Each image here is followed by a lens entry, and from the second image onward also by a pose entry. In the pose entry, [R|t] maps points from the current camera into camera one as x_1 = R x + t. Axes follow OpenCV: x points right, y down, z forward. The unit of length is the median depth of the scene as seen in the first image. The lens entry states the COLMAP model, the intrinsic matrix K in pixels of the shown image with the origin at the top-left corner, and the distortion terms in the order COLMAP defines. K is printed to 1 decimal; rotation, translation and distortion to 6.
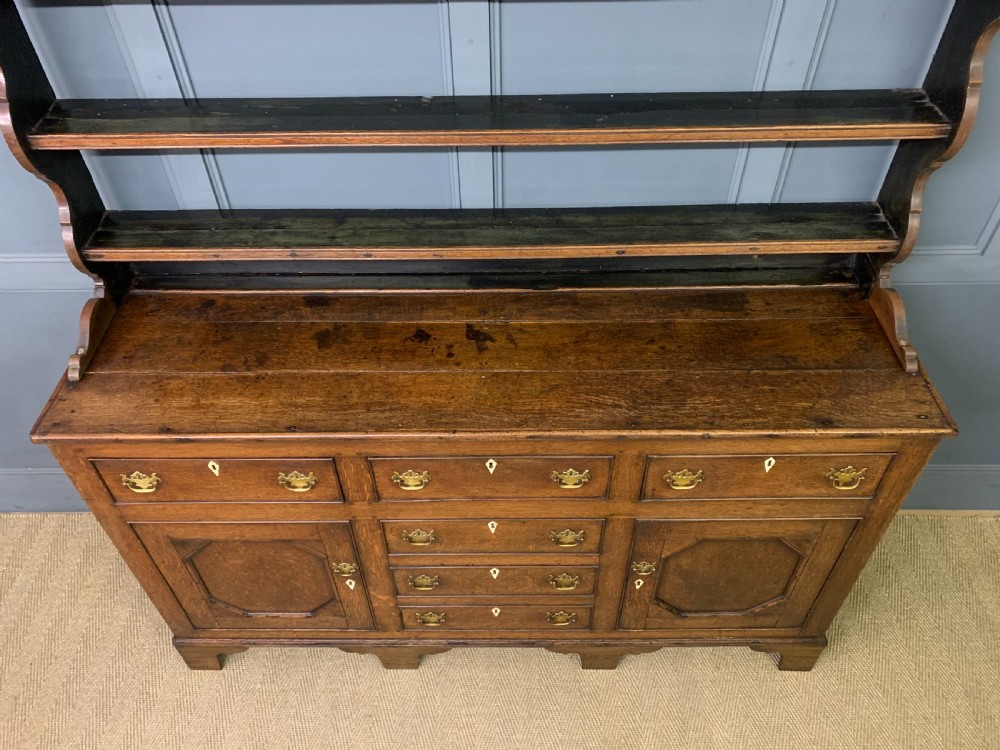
lens RADIAL K [[768.2, 0, 496.2], [0, 768.2, 372.2], [0, 0, 1]] dist [0.103174, -0.199869]
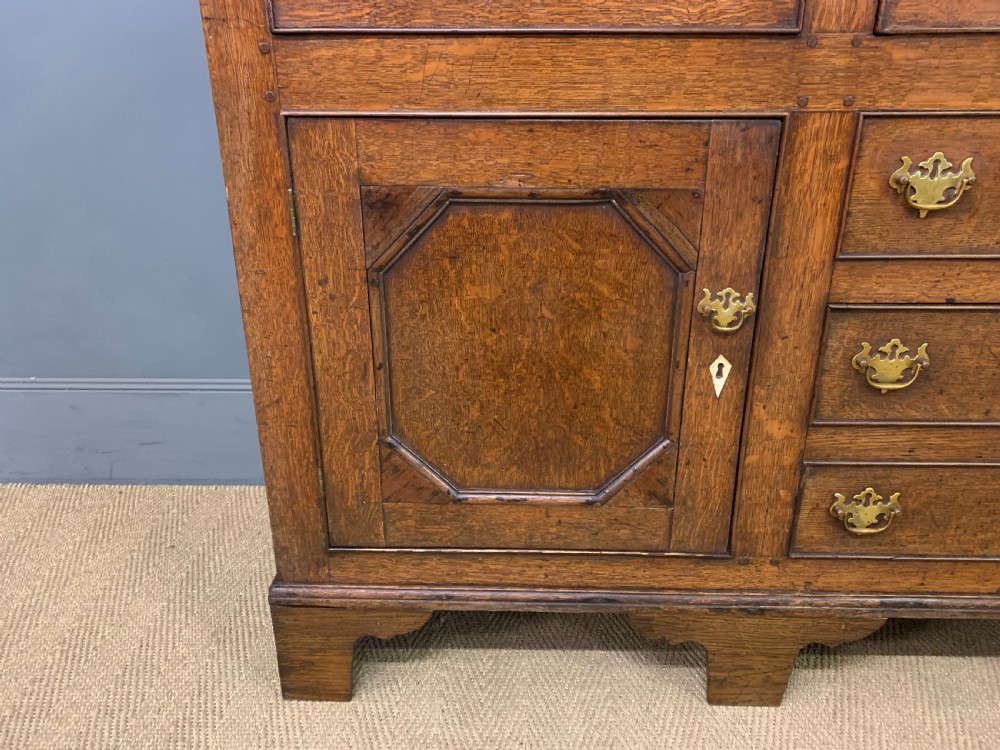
lens RADIAL K [[759.1, 0, 500.8], [0, 759.1, 368.0], [0, 0, 1]] dist [0.046763, -0.040669]
pose [[0.999857, 0.016923, -0.000512, -0.350662], [-0.015730, 0.917364, -0.397739, 0.499406], [-0.006261, 0.397690, 0.917499, 0.666073]]
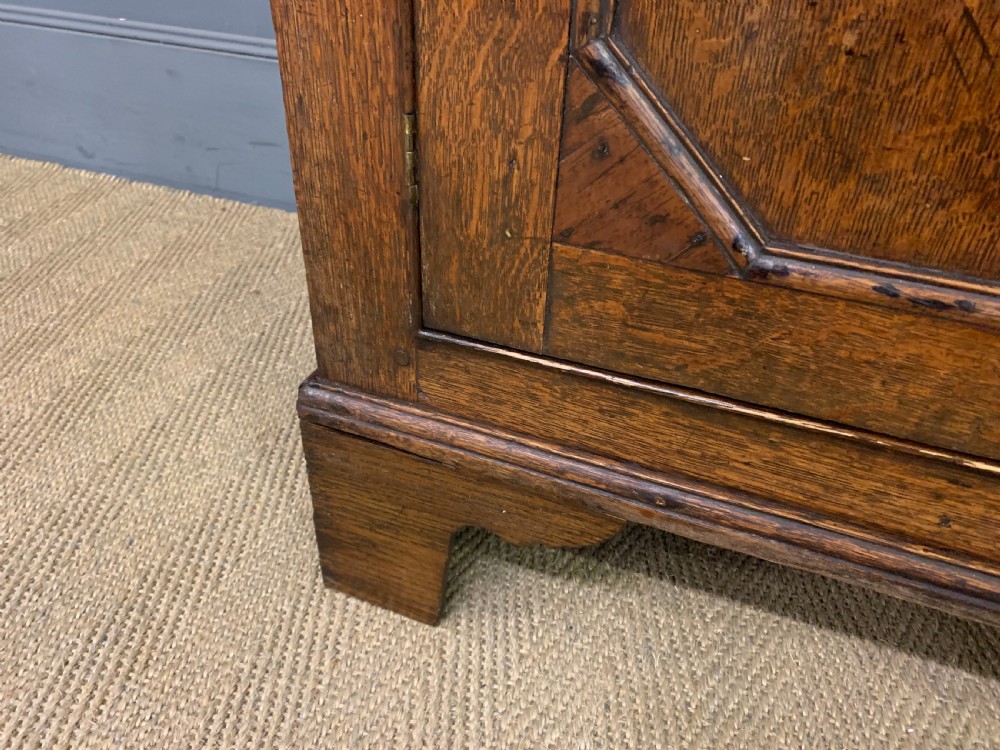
lens RADIAL K [[768.2, 0, 496.2], [0, 768.2, 372.2], [0, 0, 1]] dist [0.103174, -0.199869]
pose [[0.938899, 0.234203, -0.252225, -0.385682], [-0.275039, 0.951082, -0.140698, 0.442319], [0.206935, 0.201473, 0.957385, 0.997135]]
